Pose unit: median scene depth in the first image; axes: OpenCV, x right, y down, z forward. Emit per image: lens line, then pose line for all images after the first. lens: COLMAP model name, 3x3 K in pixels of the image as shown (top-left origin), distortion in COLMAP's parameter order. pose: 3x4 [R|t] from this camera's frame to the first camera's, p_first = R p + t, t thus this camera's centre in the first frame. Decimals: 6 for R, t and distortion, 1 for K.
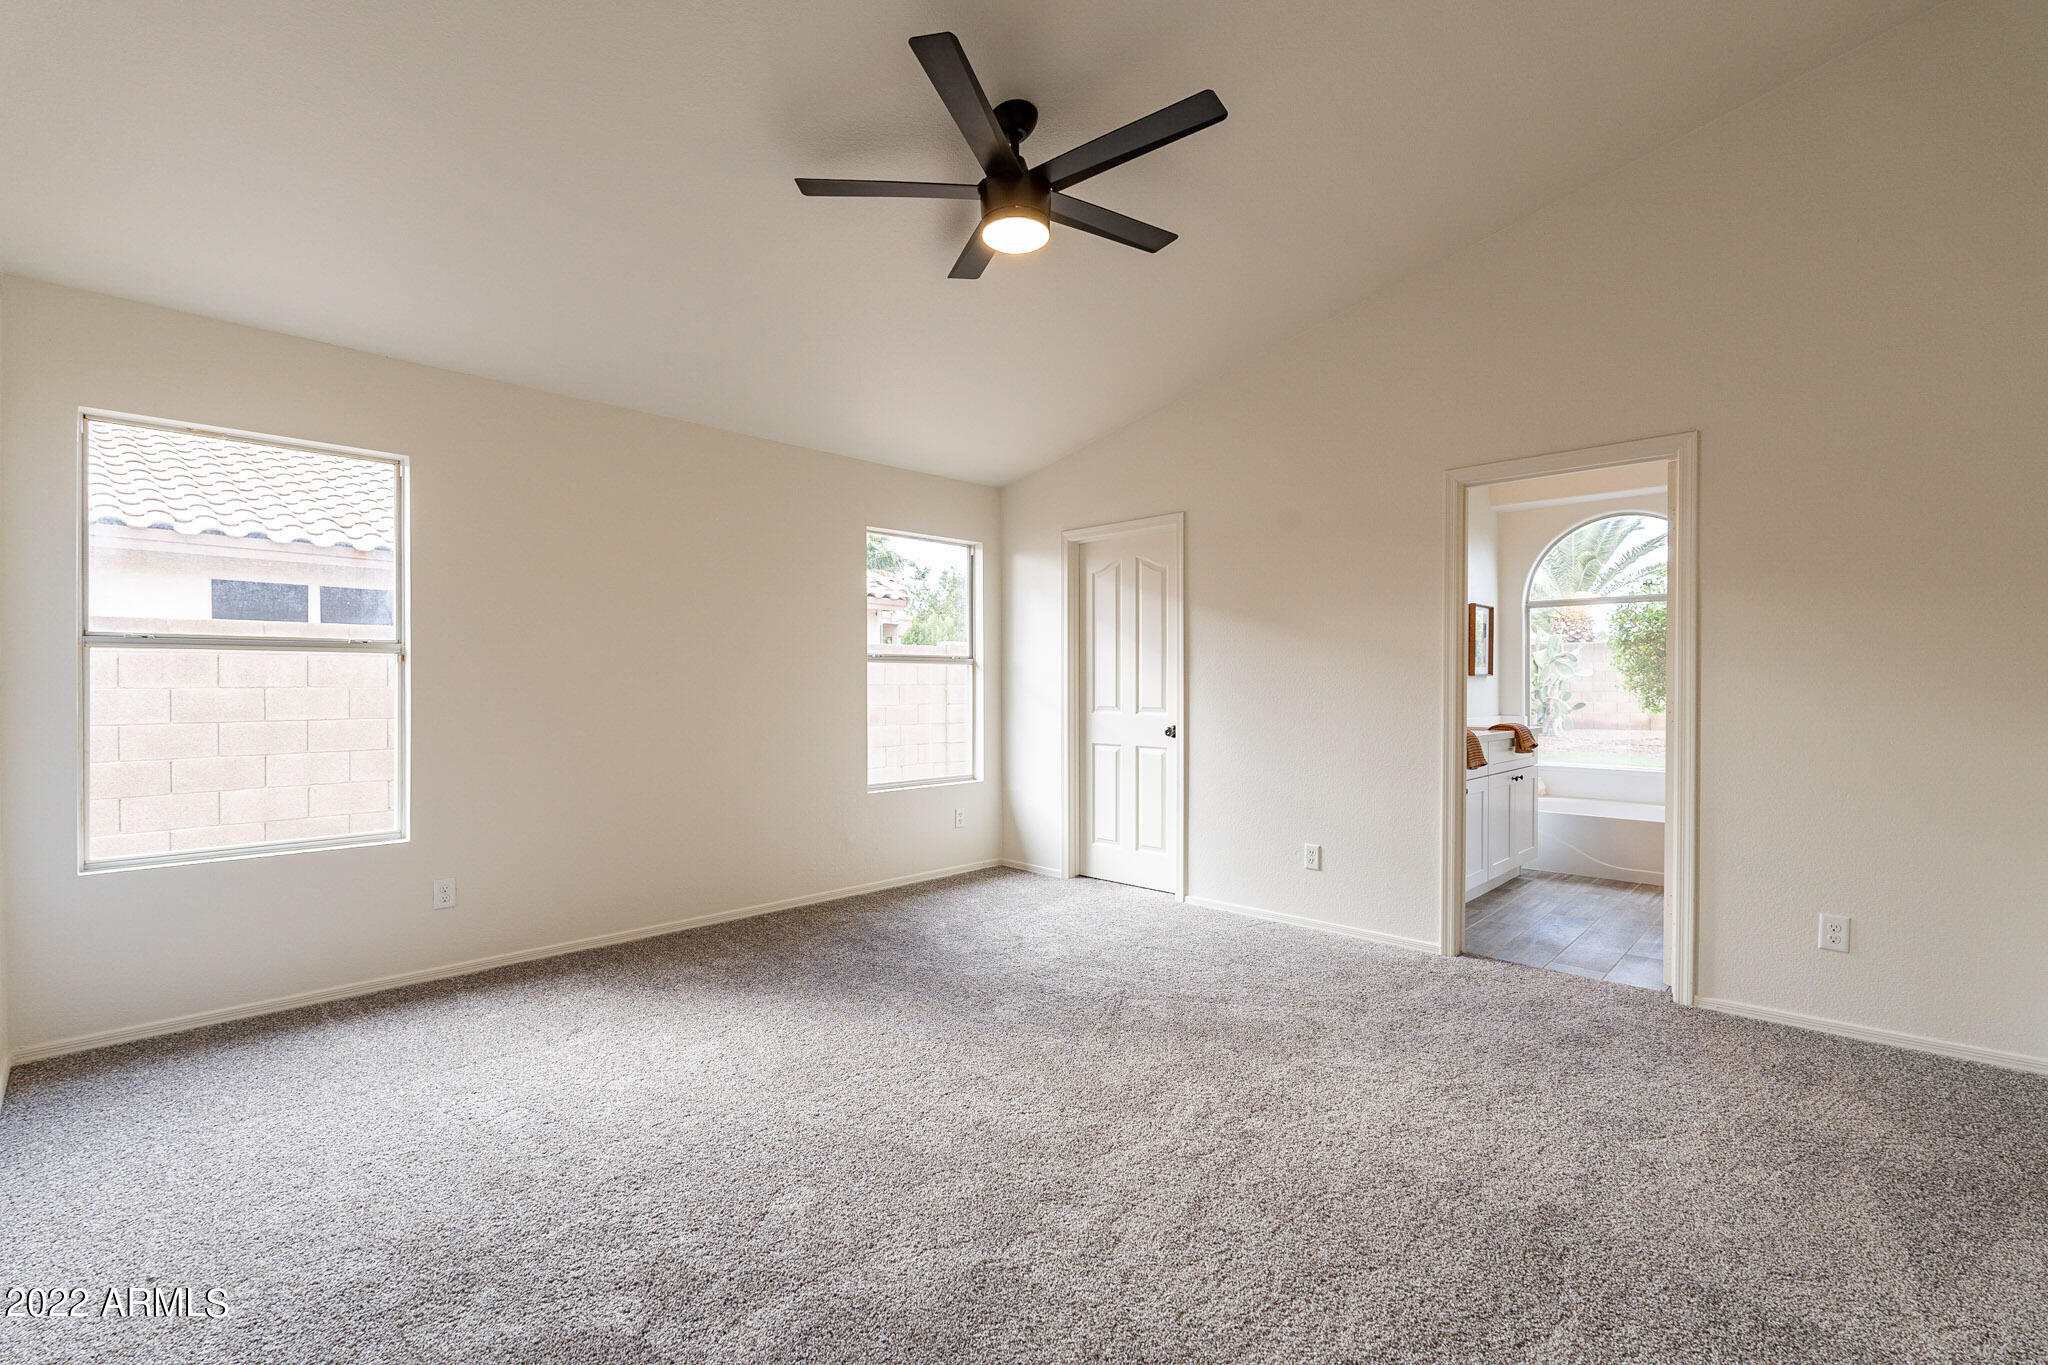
lens RADIAL K [[903.4, 0, 1015.2], [0, 903.4, 705.3], [0, 0, 1]] dist [-0.003533, -0.000051]
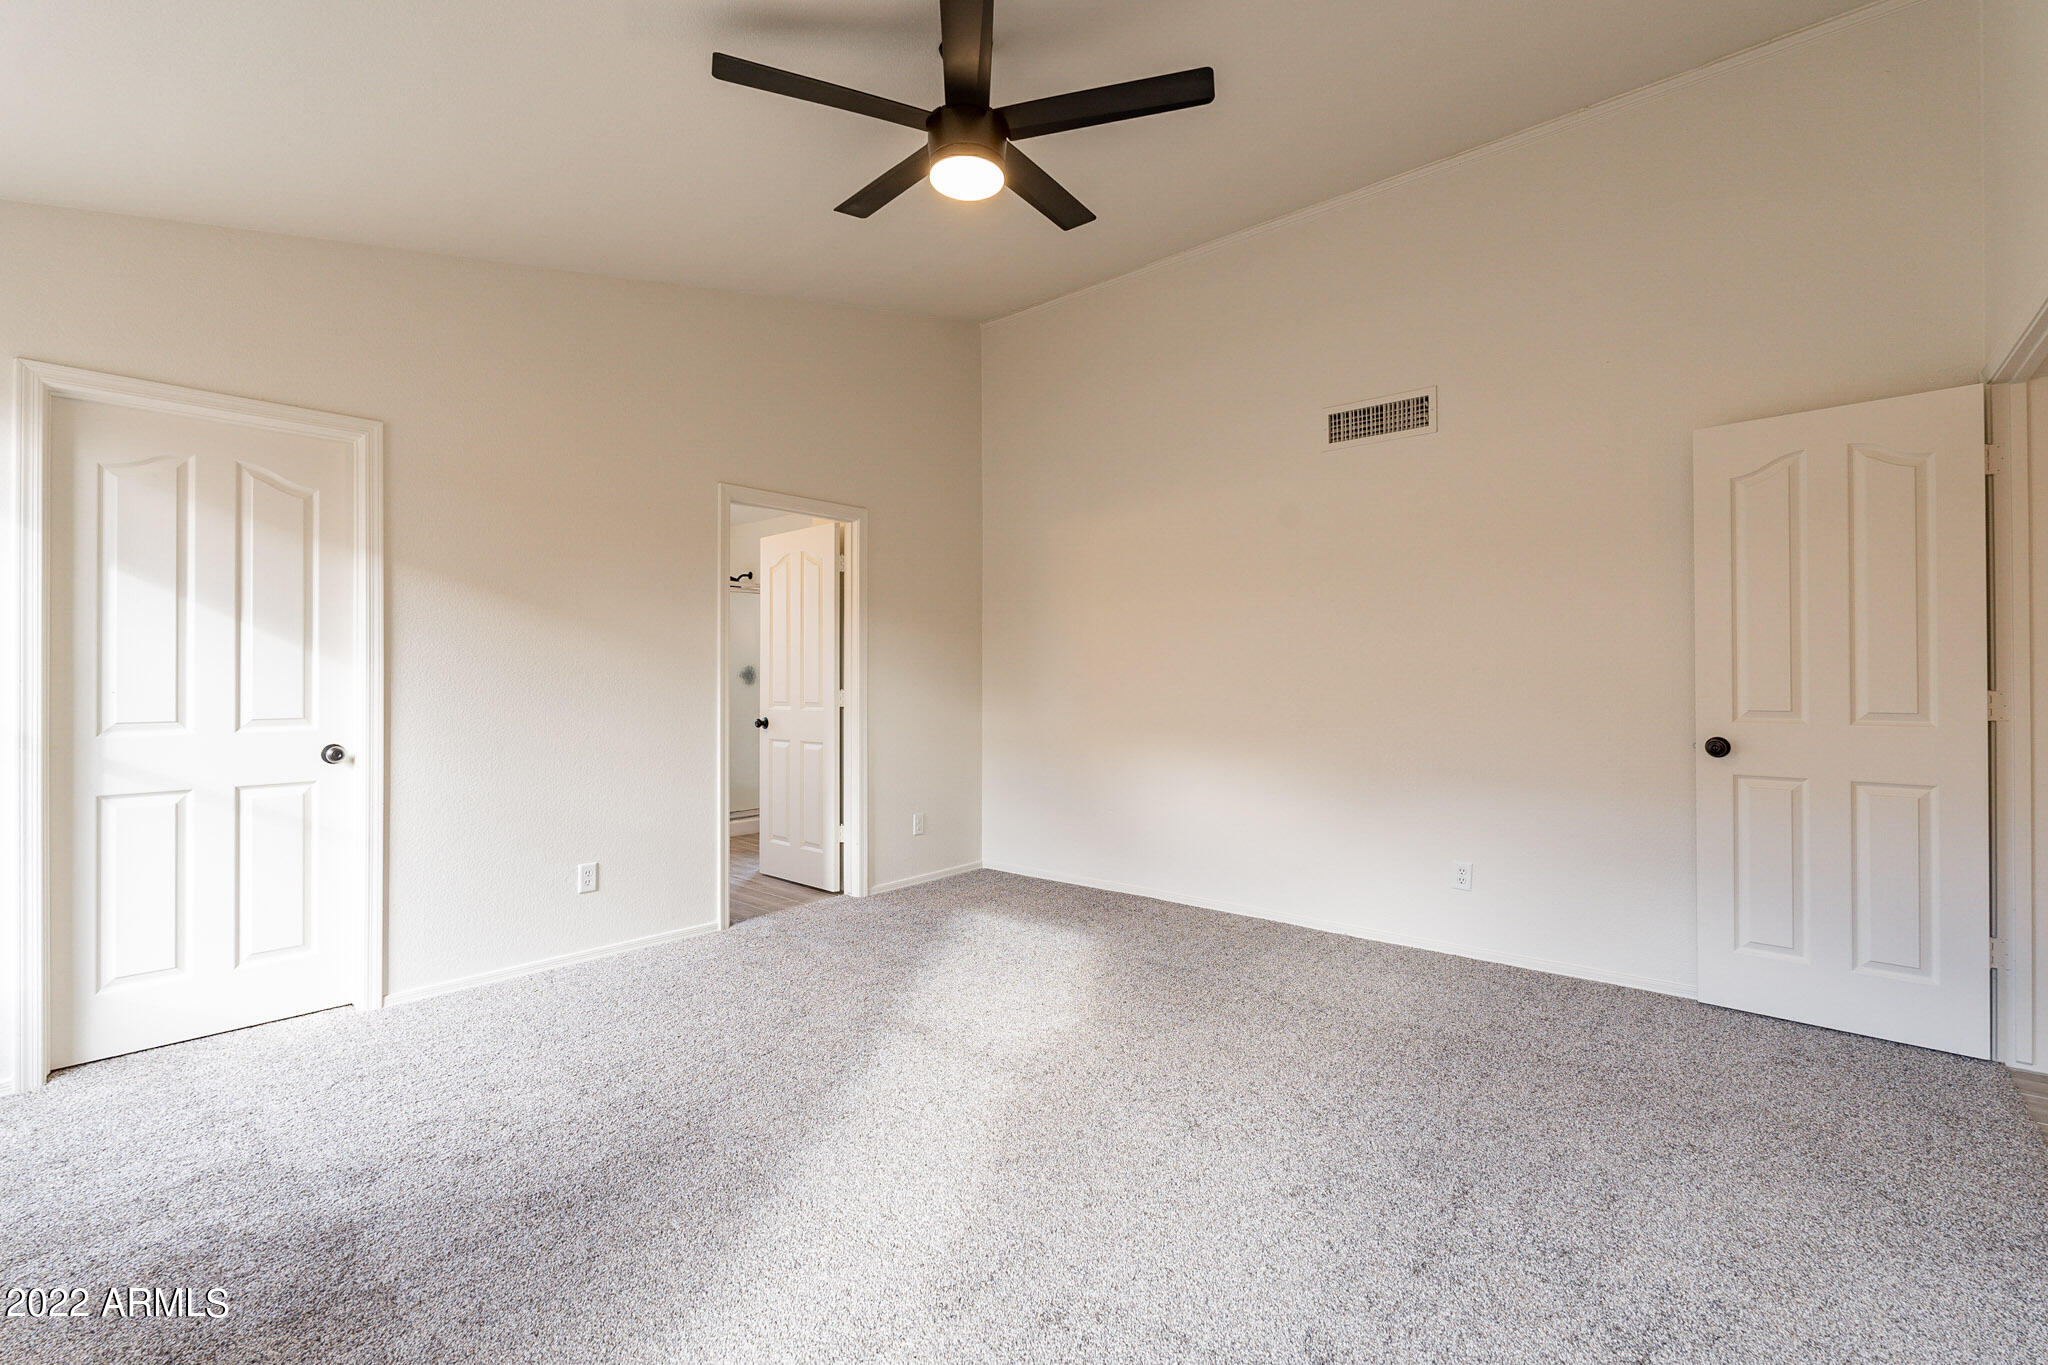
lens RADIAL K [[911.3, 0, 1024.0], [0, 911.3, 682.5], [0, 0, 1]] dist [-0.001875, -0.000197]
pose [[-0.060266, -0.000140, 0.998182, -0.503999], [0.028630, 0.999588, 0.001869, -0.008241], [-0.997772, 0.028690, -0.060238, 0.556841]]
